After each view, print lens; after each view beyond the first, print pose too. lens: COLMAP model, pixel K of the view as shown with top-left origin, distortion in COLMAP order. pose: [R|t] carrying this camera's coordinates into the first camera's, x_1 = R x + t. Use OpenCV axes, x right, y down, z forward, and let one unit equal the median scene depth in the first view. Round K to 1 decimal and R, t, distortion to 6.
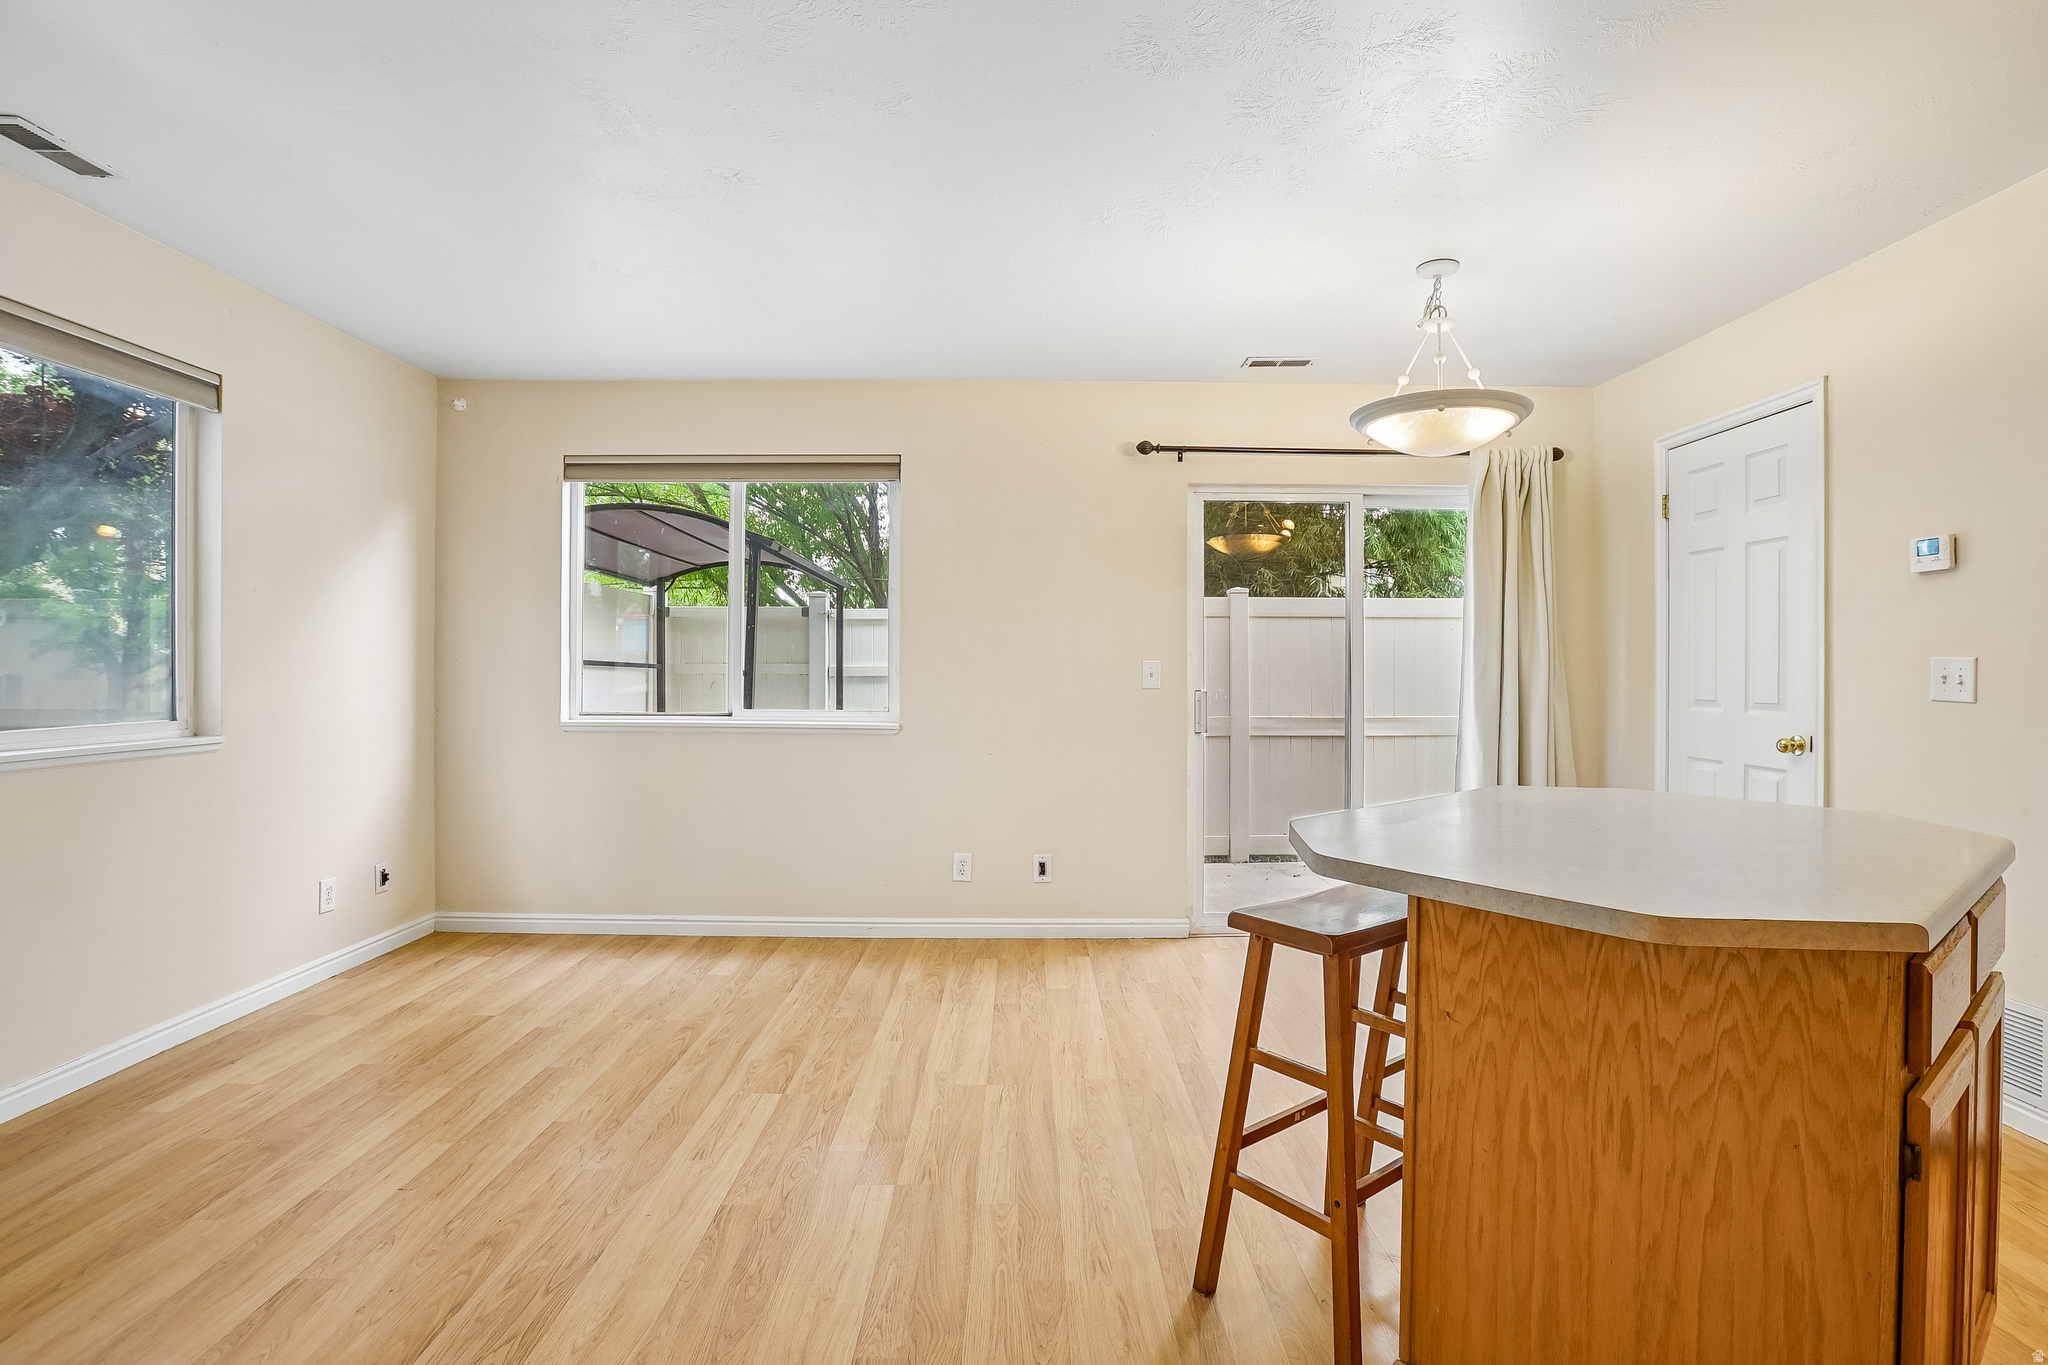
lens RADIAL K [[960.0, 0, 1040.9], [0, 960.0, 675.4], [0, 0, 1]] dist [-0.057810, 0.020296]
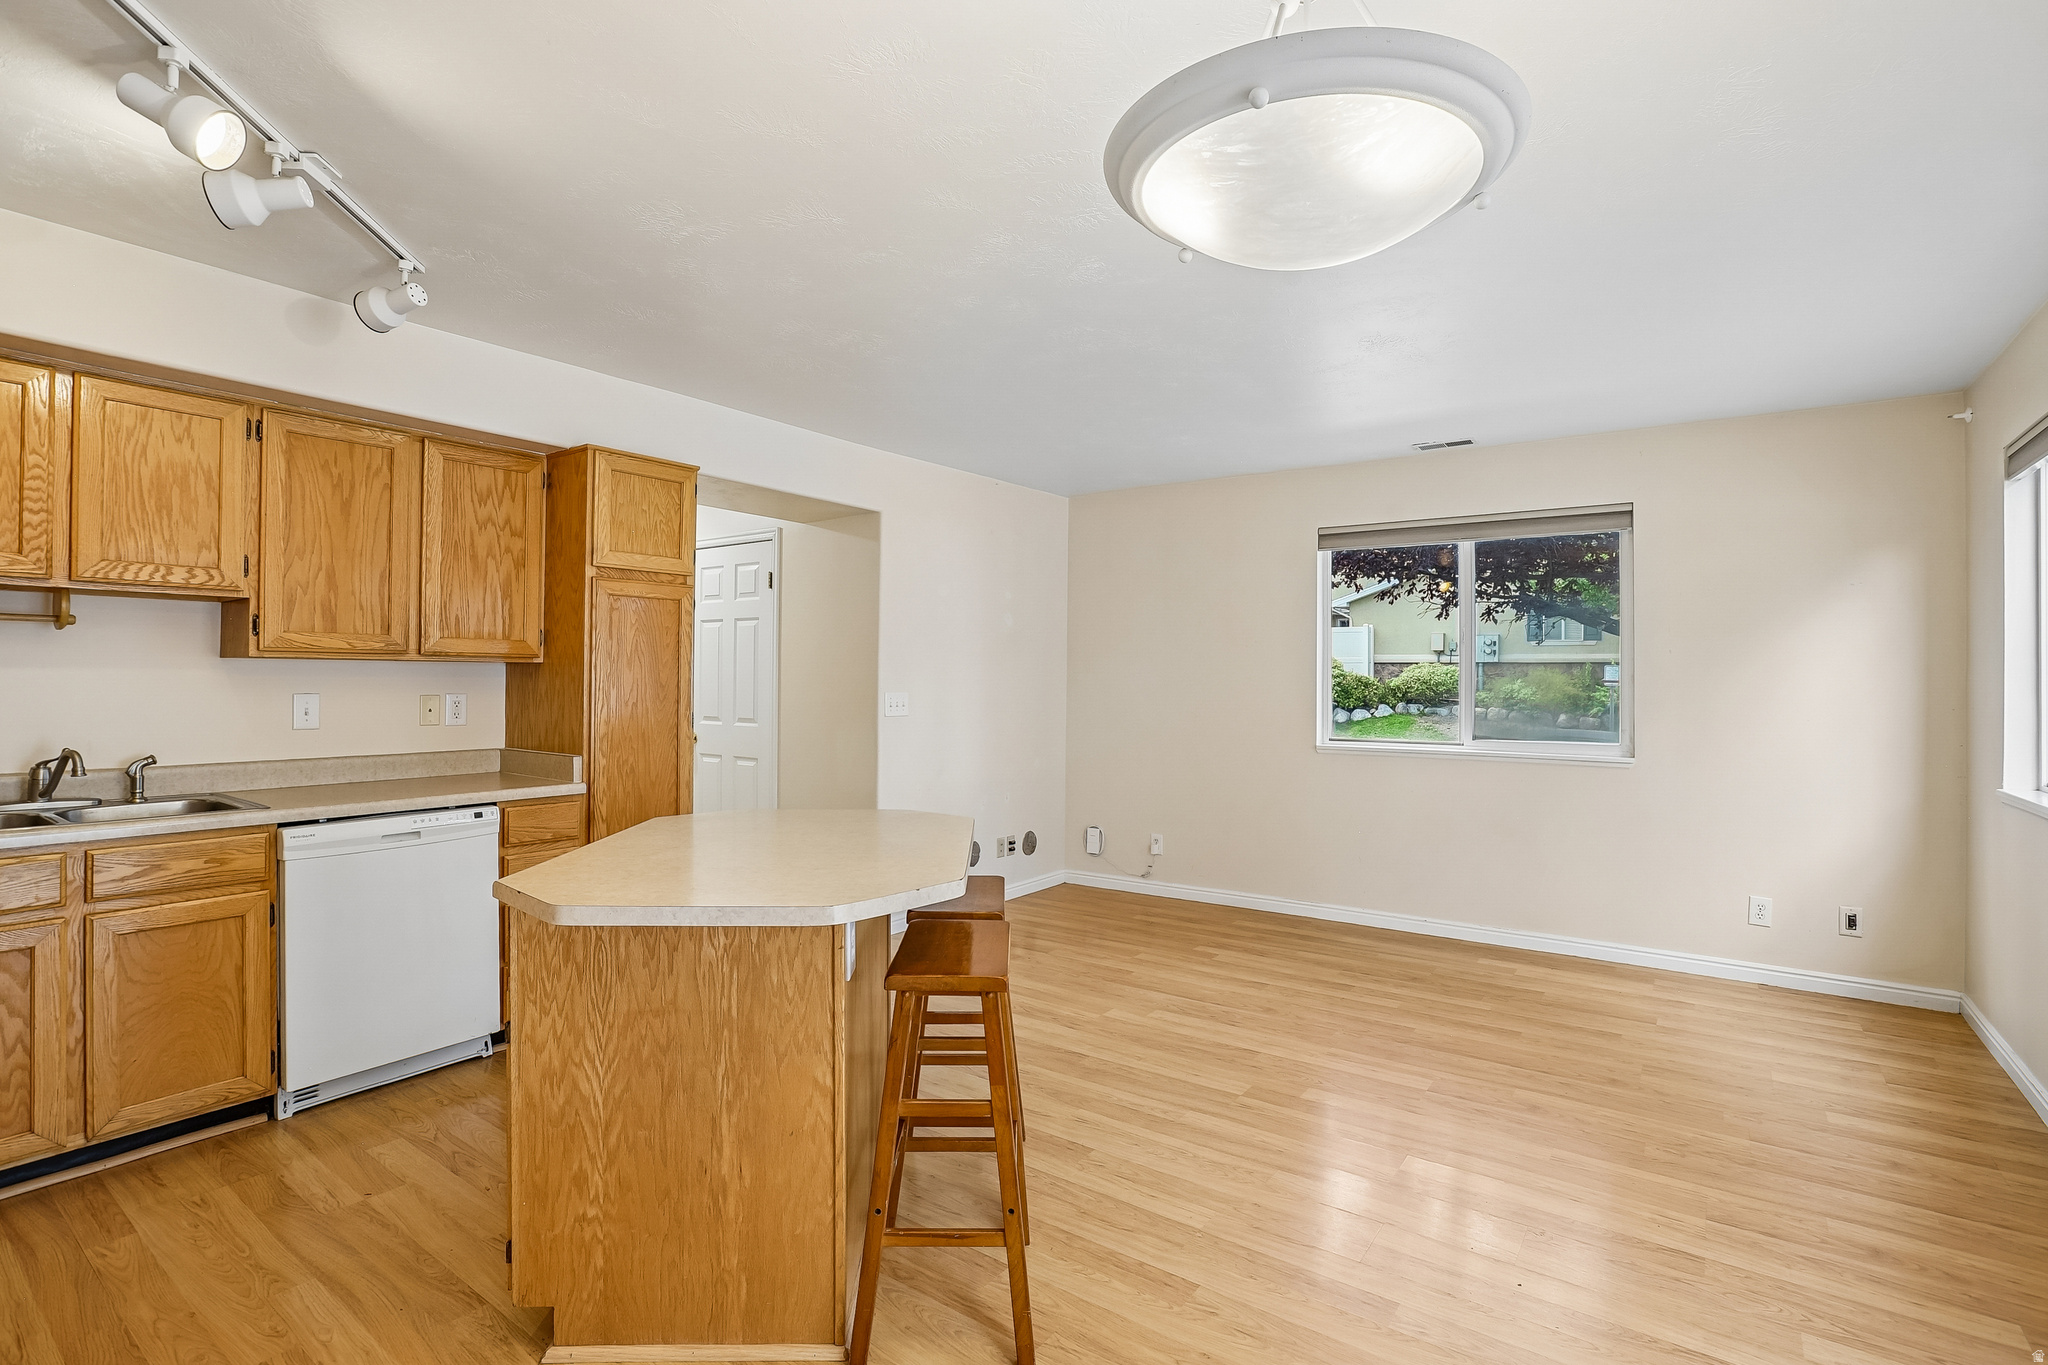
lens RADIAL K [[956.1, 0, 1031.4], [0, 956.1, 668.1], [0, 0, 1]] dist [-0.050744, 0.016419]
pose [[-0.598087, -0.019464, -0.801195, 0.932918], [-0.018102, 0.999778, -0.010775, -0.046339], [0.801227, 0.008059, -0.598306, 1.295339]]
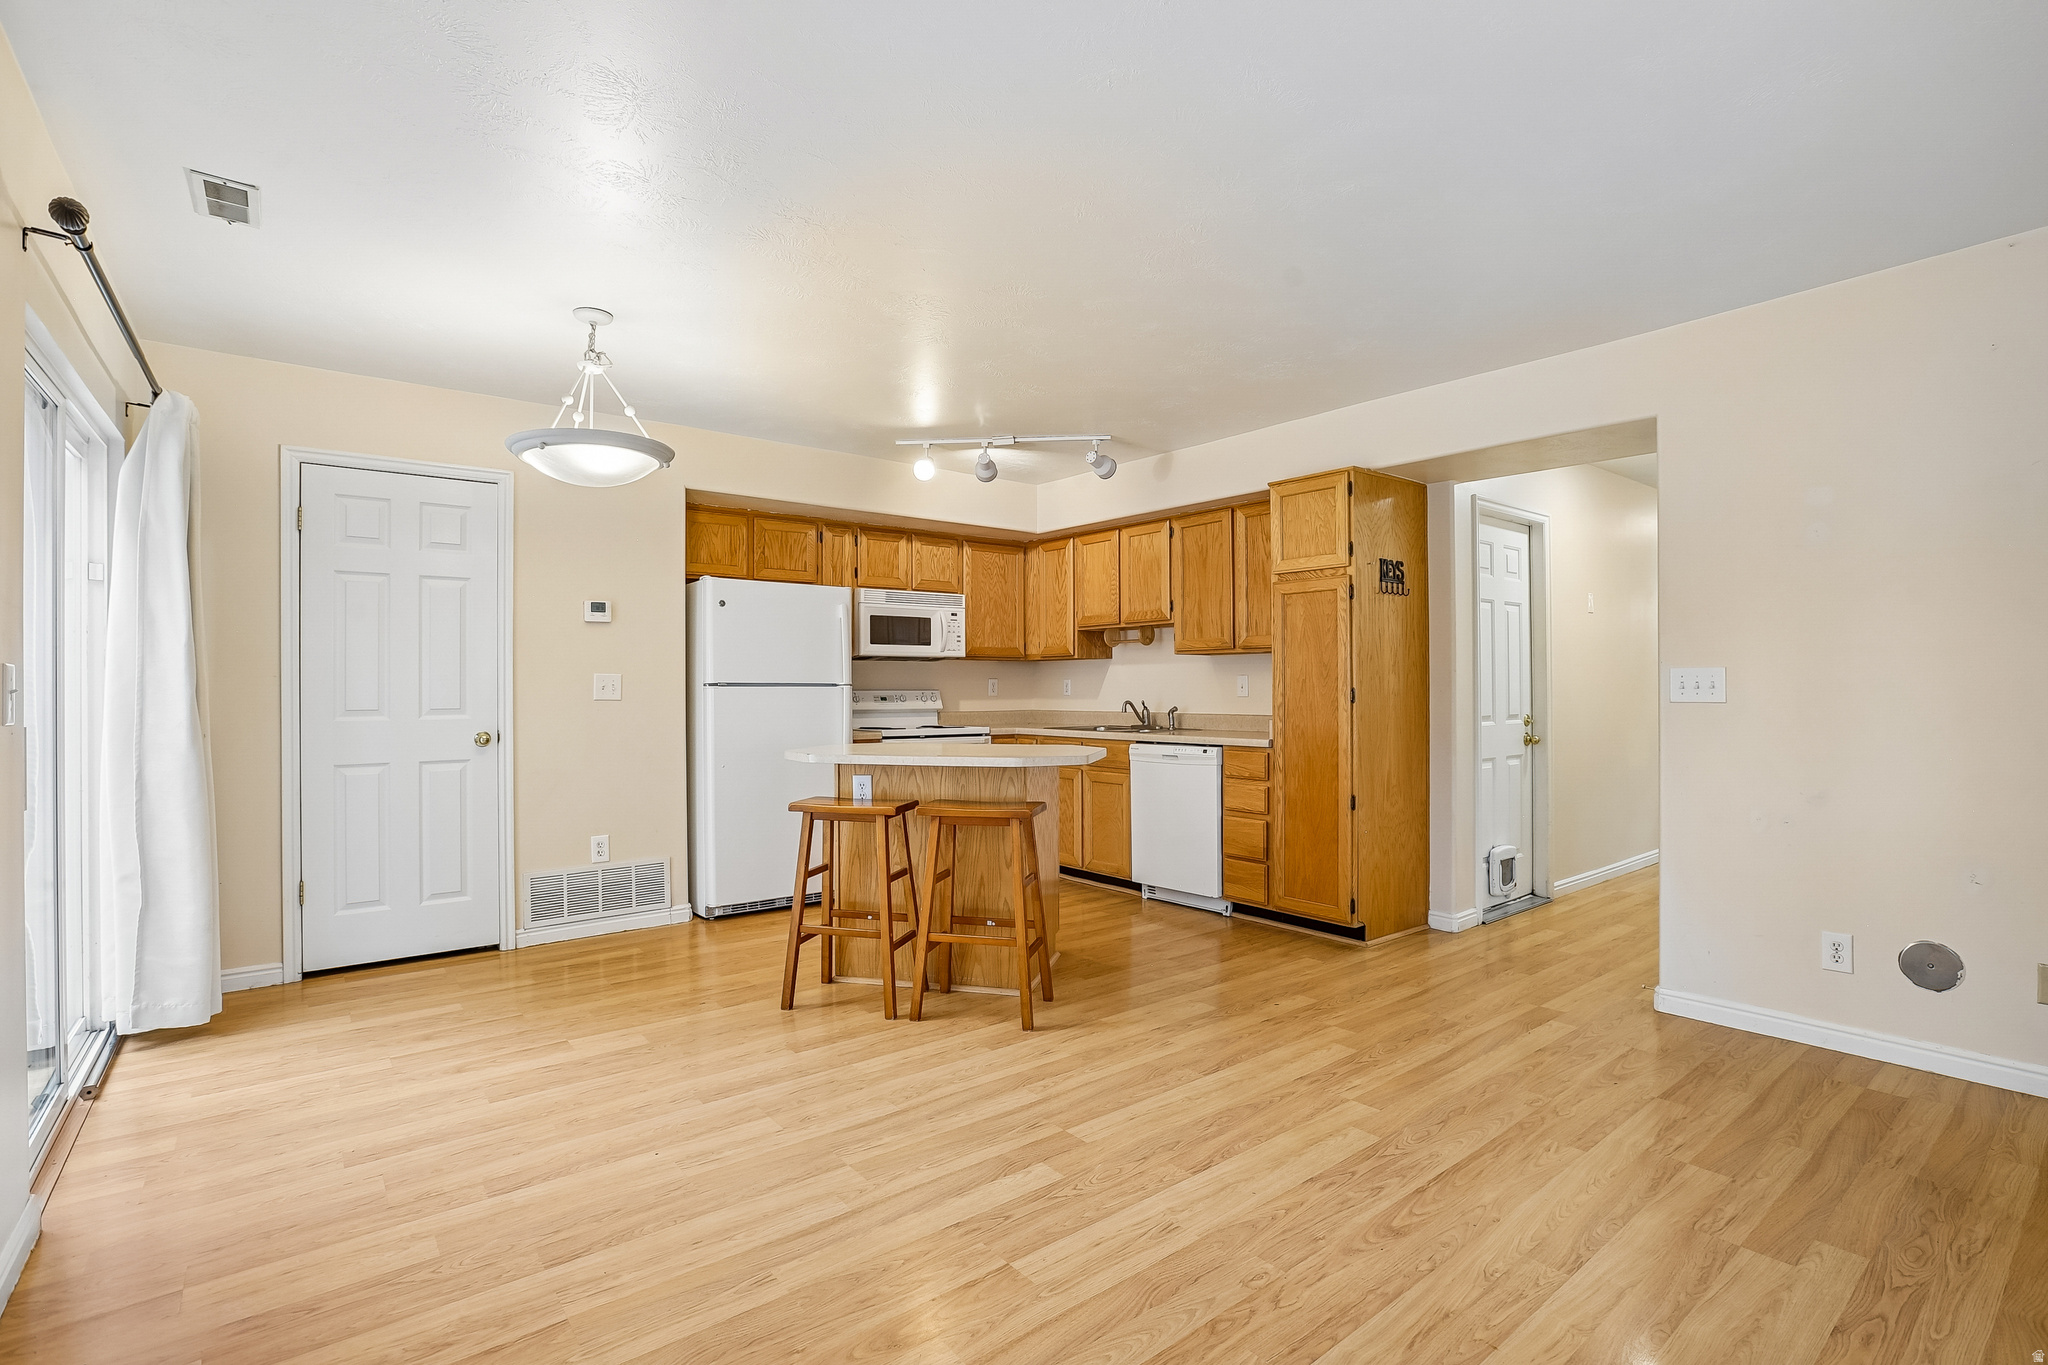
lens RADIAL K [[960.0, 0, 1040.9], [0, 960.0, 675.4], [0, 0, 1]] dist [-0.057810, 0.020296]
pose [[-0.619937, 0.006237, 0.784627, -0.858834], [0.007432, 0.999970, -0.002078, -0.006930], [-0.784616, 0.004543, -0.619965, 1.429695]]
